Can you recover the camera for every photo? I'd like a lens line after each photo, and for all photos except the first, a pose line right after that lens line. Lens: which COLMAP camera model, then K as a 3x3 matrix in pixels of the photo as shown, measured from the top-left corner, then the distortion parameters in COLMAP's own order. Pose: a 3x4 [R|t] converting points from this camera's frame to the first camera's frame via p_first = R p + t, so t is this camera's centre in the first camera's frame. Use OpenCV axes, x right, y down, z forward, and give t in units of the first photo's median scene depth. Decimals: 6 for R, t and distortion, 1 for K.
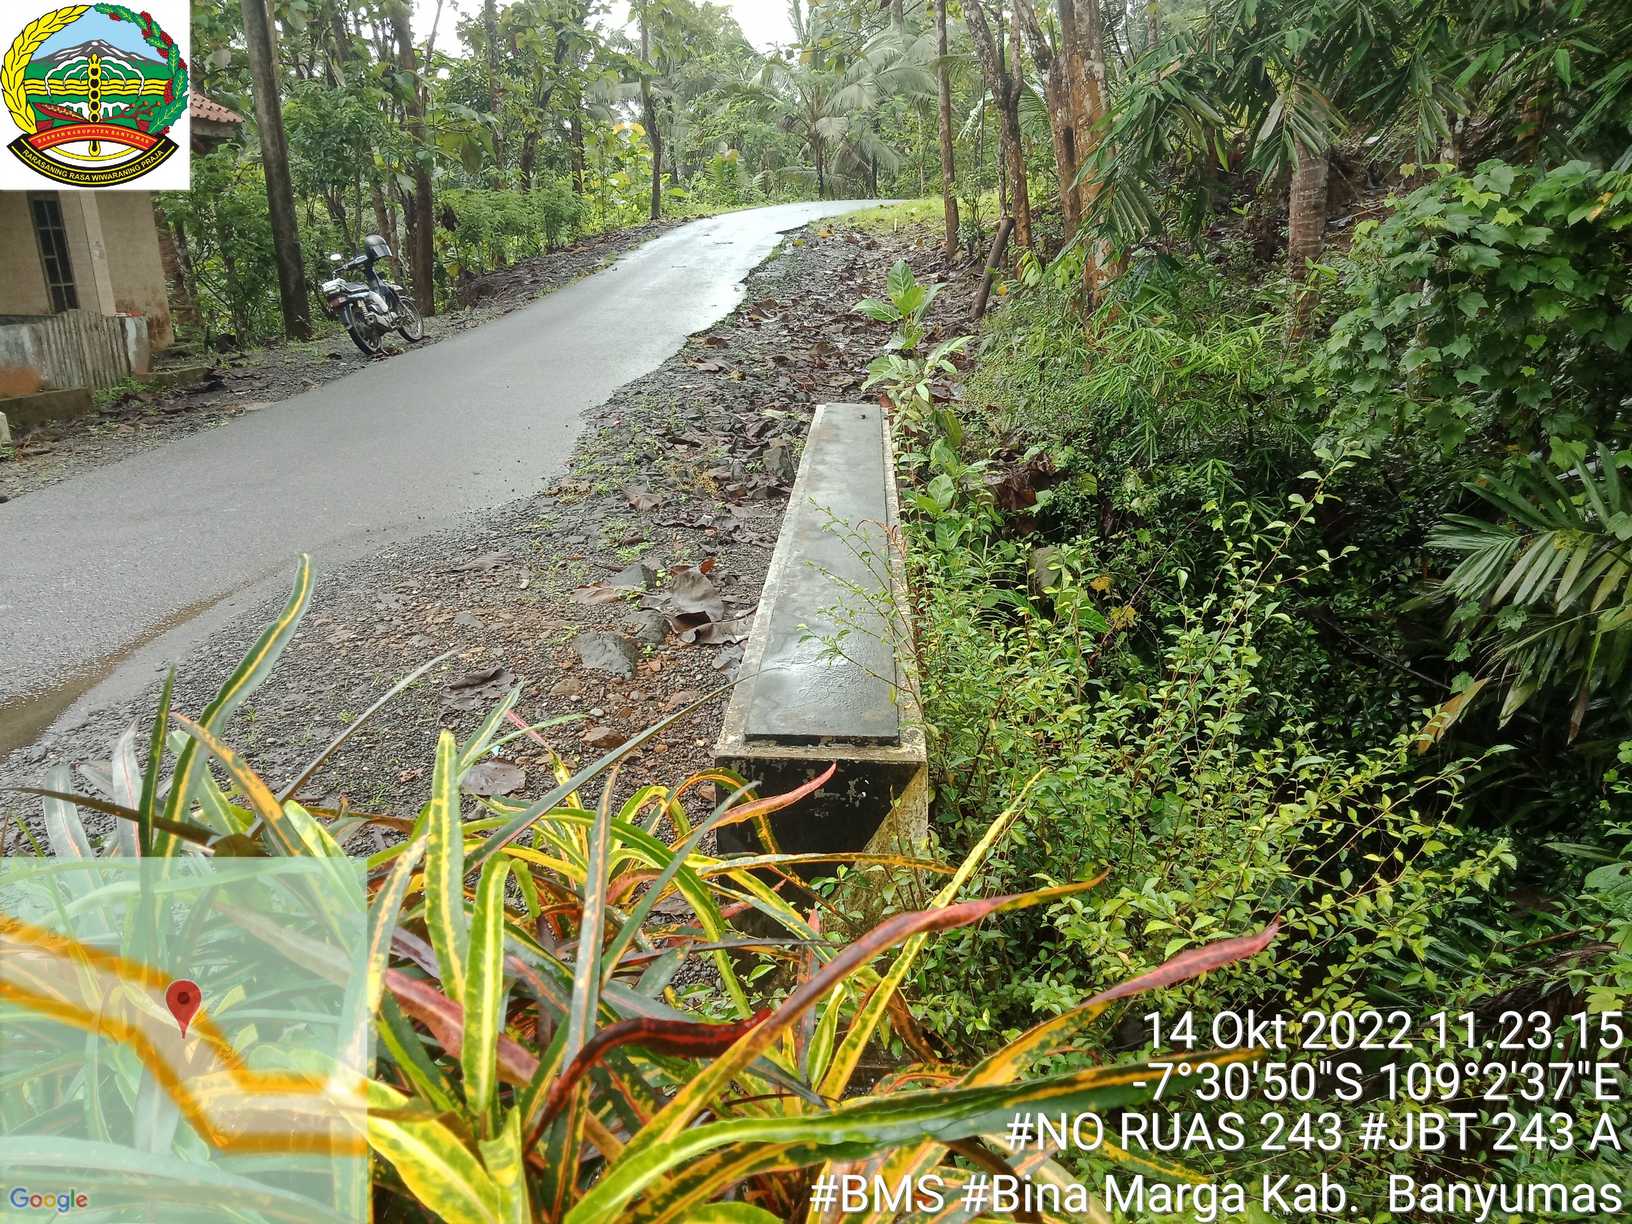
lens RADIAL K [[1186.6, 0, 812.2], [0, 1186.6, 622.9], [0, 0, 1]] dist [0.020467, -0.005384]
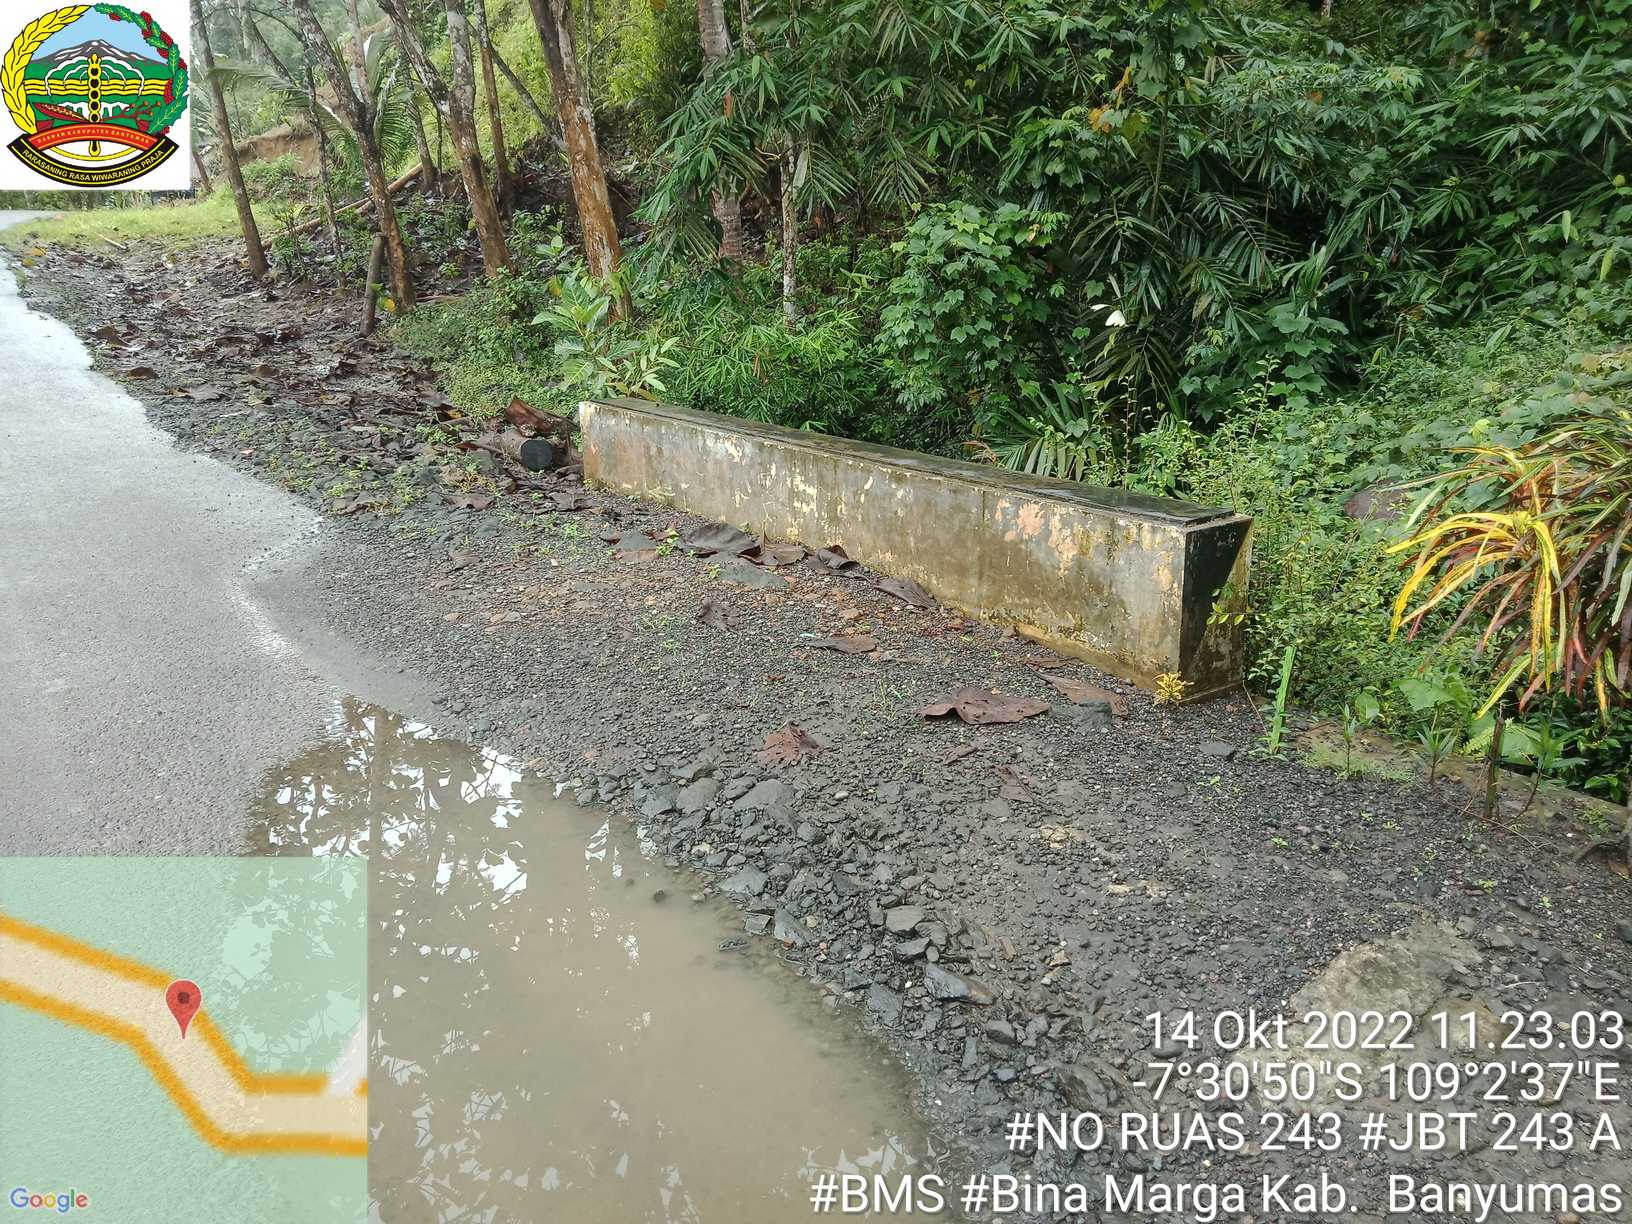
lens RADIAL K [[1186.6, 0, 812.5], [0, 1186.6, 606.5], [0, 0, 1]] dist [0.020467, -0.005384]
pose [[0.781117, -0.194934, 0.593175, -0.381358], [0.207398, 0.977079, 0.047985, 0.002625], [-0.588933, 0.085541, 0.803642, -0.038659]]
